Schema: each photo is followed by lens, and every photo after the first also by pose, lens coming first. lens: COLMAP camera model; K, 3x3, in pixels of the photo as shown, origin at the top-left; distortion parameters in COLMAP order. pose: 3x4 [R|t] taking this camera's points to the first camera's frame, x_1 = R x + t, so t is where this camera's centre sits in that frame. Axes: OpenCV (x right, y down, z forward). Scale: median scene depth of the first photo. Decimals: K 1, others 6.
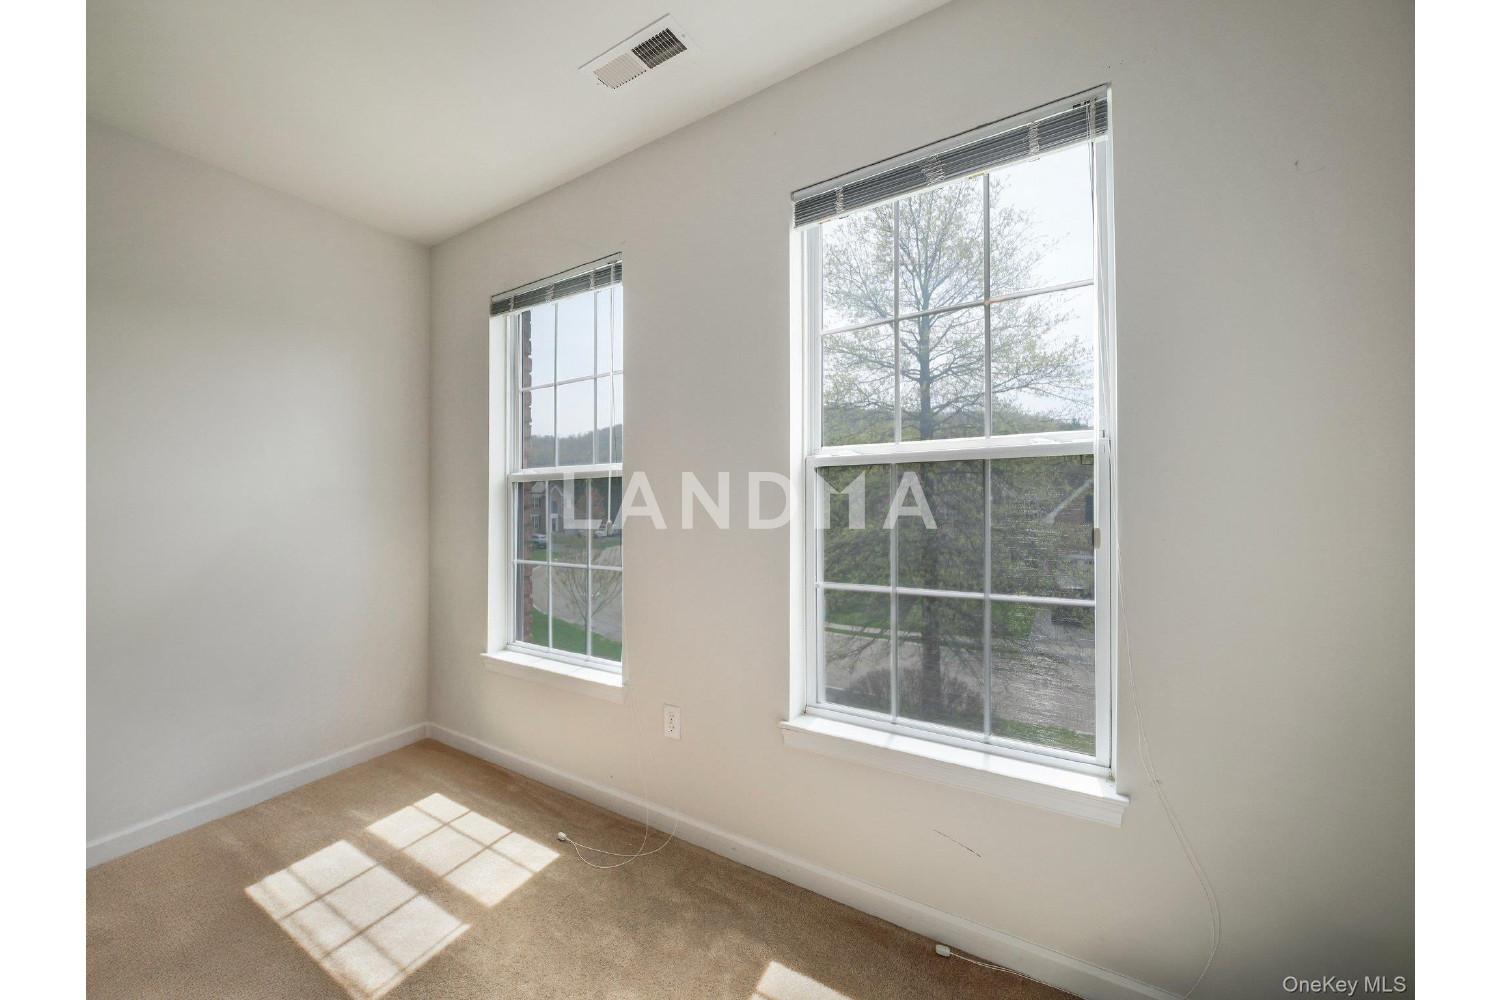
lens RADIAL K [[563.1, 0, 749.9], [0, 563.1, 509.4], [0, 0, 1]] dist [-0.000927, 0.000374]
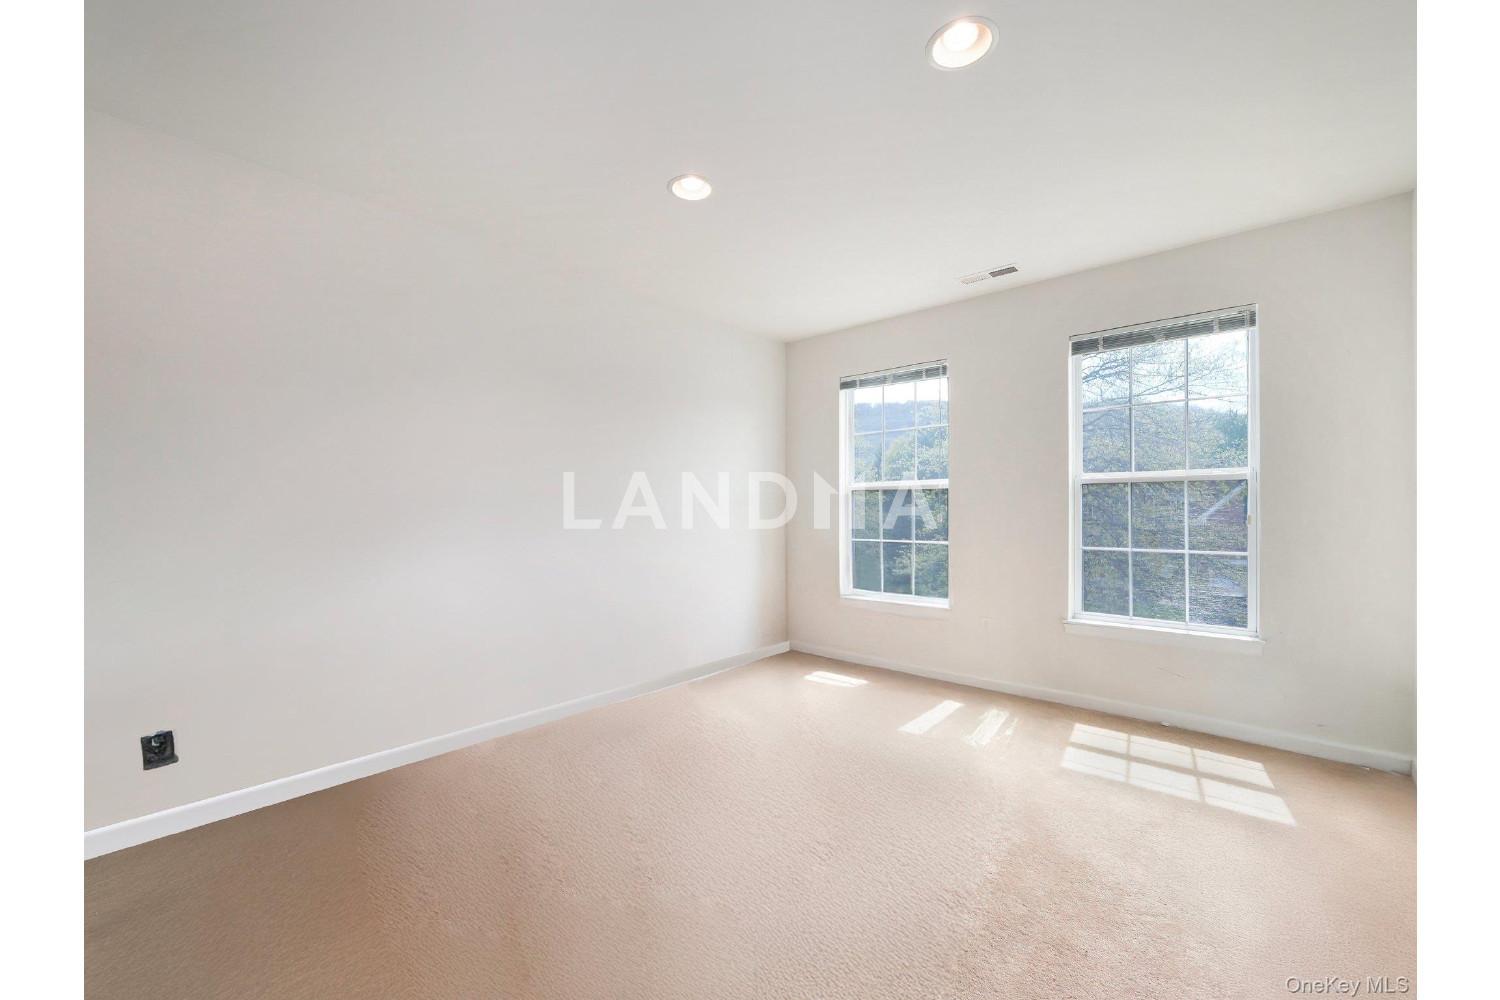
lens RADIAL K [[563.1, 0, 785.4], [0, 563.1, 516.2], [0, 0, 1]] dist [-0.000927, 0.000374]
pose [[0.989486, -0.001039, -0.144628, -0.559415], [0.002327, 0.999959, 0.008735, 0.010524], [0.144613, -0.008980, 0.989448, -0.938231]]
